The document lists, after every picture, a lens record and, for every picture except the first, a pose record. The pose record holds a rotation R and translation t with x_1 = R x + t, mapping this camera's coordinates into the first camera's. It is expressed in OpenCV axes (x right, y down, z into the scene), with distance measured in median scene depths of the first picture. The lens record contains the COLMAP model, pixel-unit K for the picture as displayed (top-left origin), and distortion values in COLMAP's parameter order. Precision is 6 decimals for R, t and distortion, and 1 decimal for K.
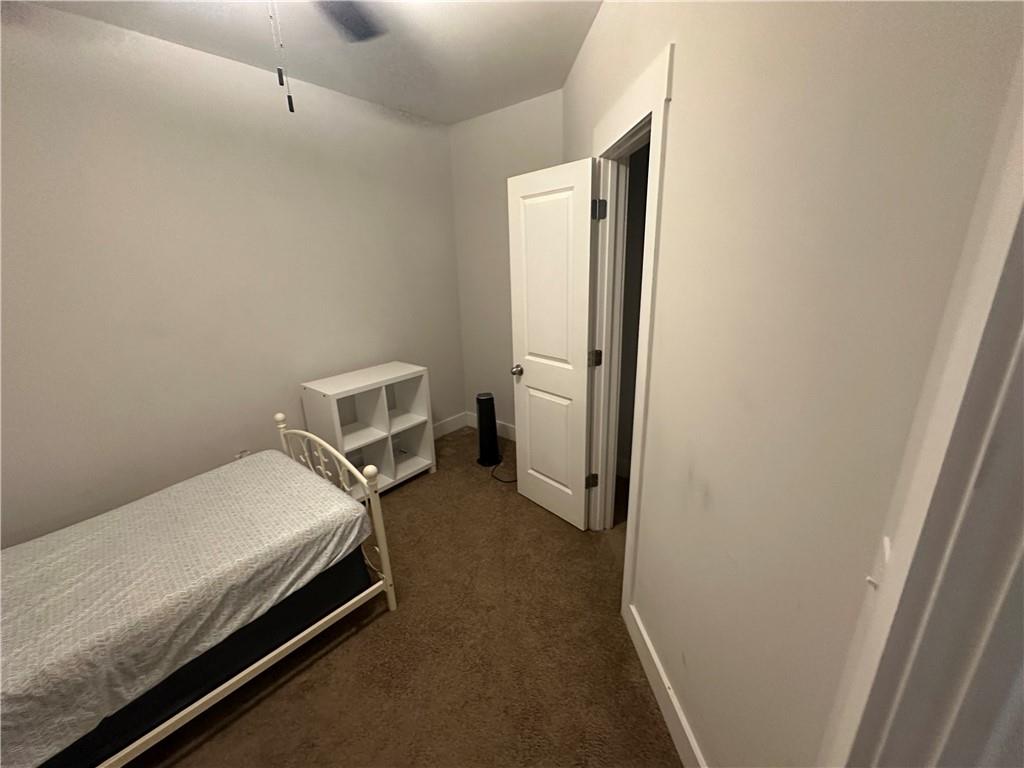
lens RADIAL K [[406.9, 0, 509.7], [0, 406.9, 384.3], [0, 0, 1]] dist [-0.001687, -0.000146]
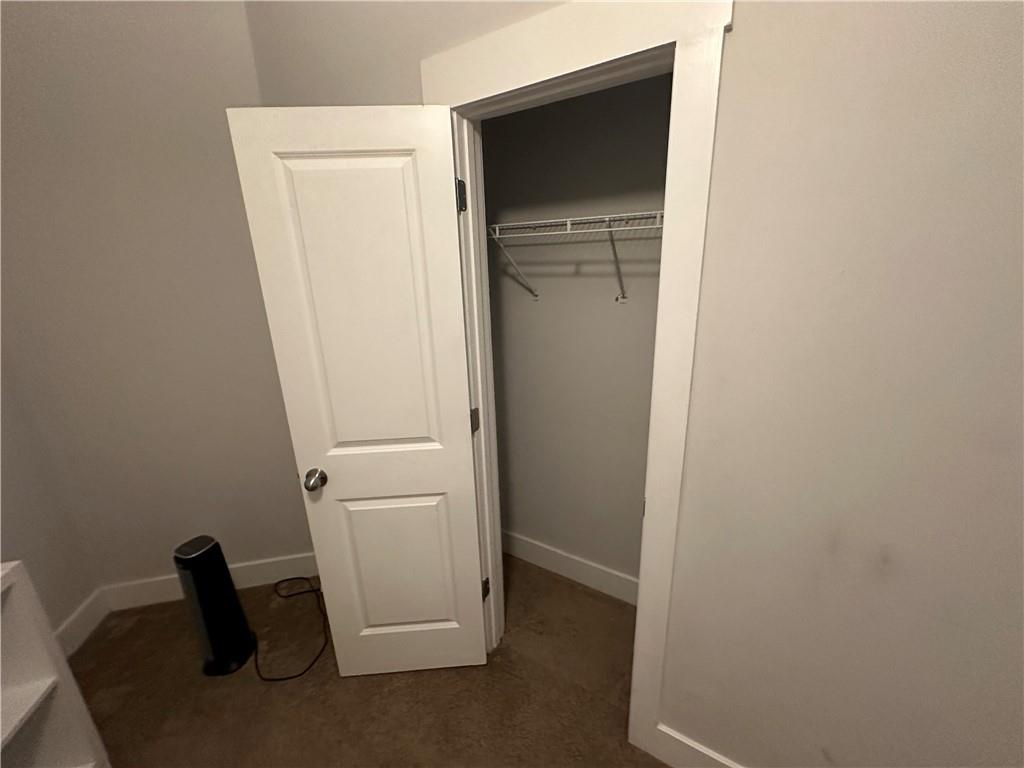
lens RADIAL K [[406.9, 0, 511.9], [0, 406.9, 384.1], [0, 0, 1]] dist [-0.001687, -0.000146]
pose [[0.601803, -0.216176, 0.768831, -0.287925], [0.250311, 0.965220, 0.075464, -0.181813], [-0.758405, 0.147032, 0.634983, 0.603547]]
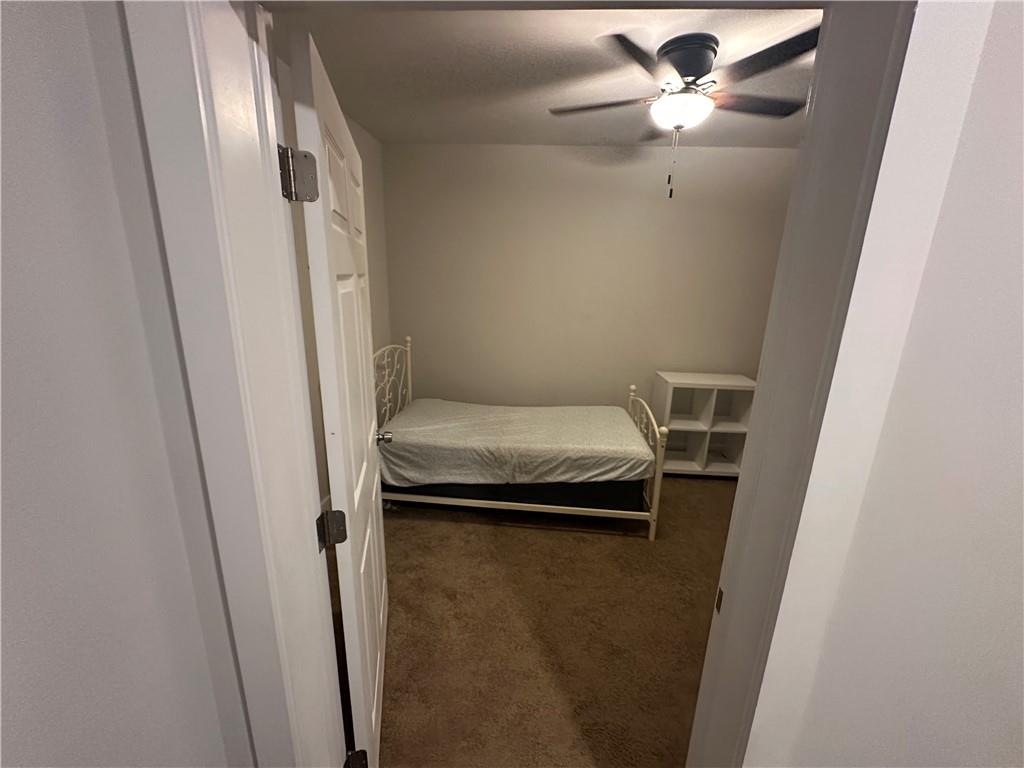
lens RADIAL K [[406.9, 0, 511.4], [0, 406.9, 382.8], [0, 0, 1]] dist [-0.001687, -0.000146]
pose [[0.578380, 0.243072, -0.778712, 0.377332], [-0.284135, 0.954828, 0.087007, 0.075666], [0.764685, 0.170936, 0.621319, -0.282251]]
